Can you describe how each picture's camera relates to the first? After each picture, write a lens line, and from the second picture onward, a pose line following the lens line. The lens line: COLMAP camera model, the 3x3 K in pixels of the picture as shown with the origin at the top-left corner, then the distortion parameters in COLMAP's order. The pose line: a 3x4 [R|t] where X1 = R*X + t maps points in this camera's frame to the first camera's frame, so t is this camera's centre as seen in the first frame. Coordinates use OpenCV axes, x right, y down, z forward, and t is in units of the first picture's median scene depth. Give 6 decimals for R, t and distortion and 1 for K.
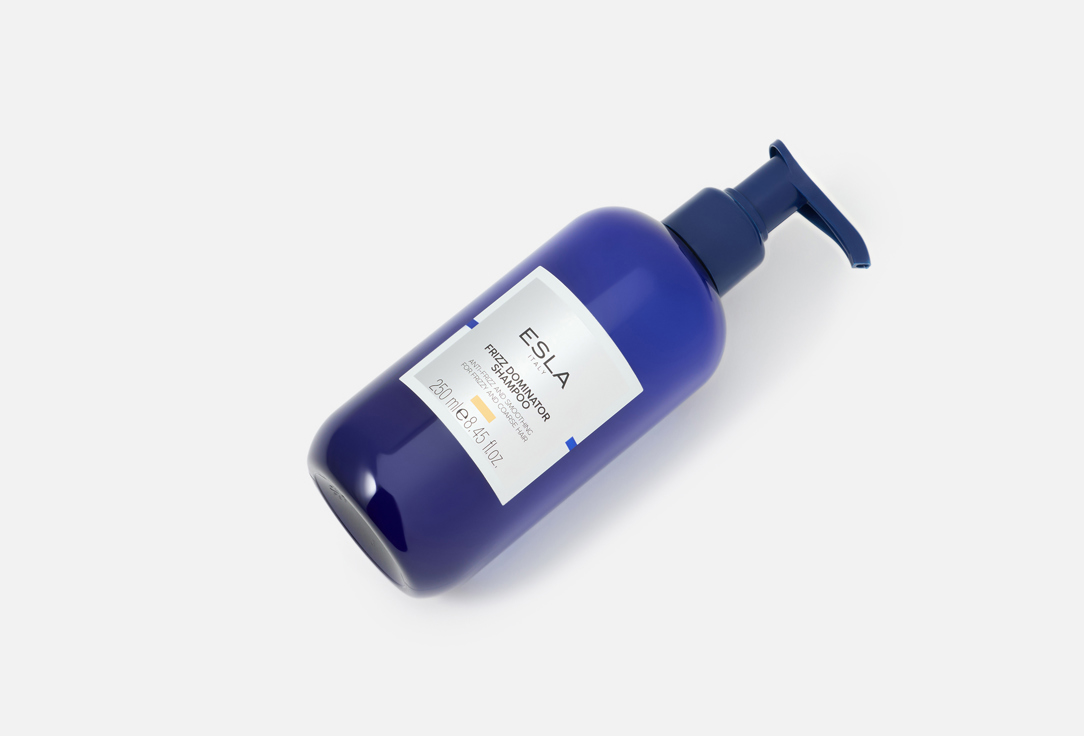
lens RADIAL K [[5375.5, 0, 542.0], [0, 5375.5, 368.0], [0, 0, 1]] dist [-7.536291, -0.372201]
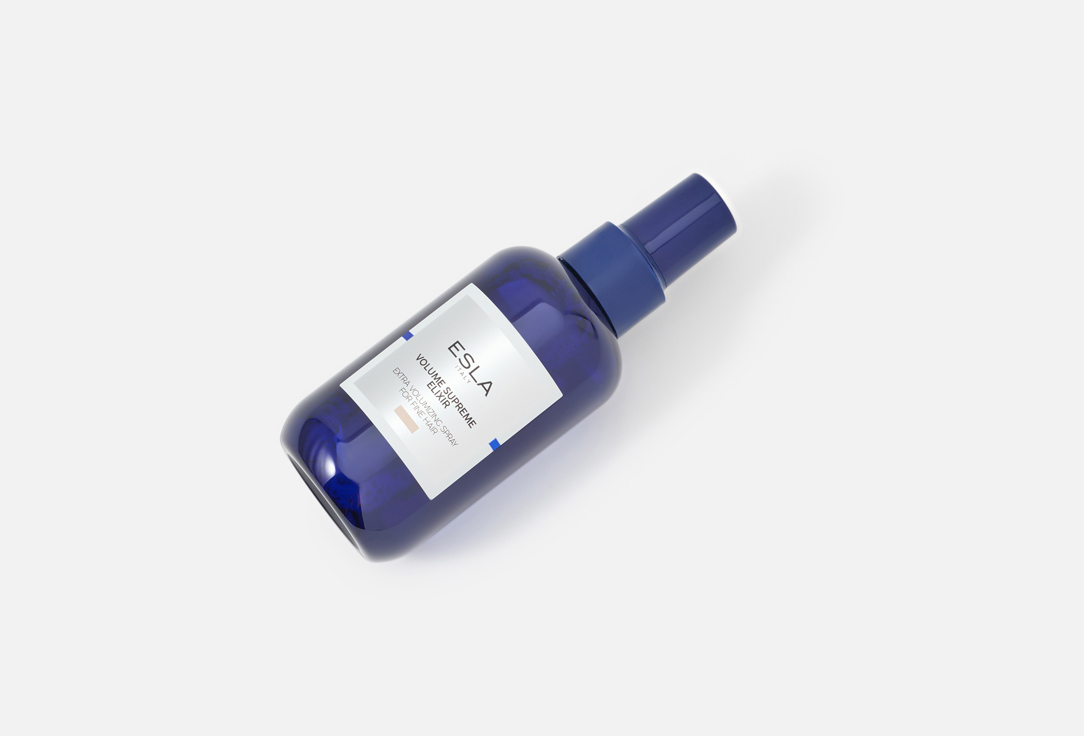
lens RADIAL K [[6898.9, 0, 542.0], [0, 6898.9, 368.0], [0, 0, 1]] dist [-3.229092, 5.549106]
pose [[0.999623, 0.011218, 0.025044, -0.020435], [-0.010875, 0.999845, -0.013815, 0.017621], [-0.025196, 0.013538, 0.999591, -0.428072]]
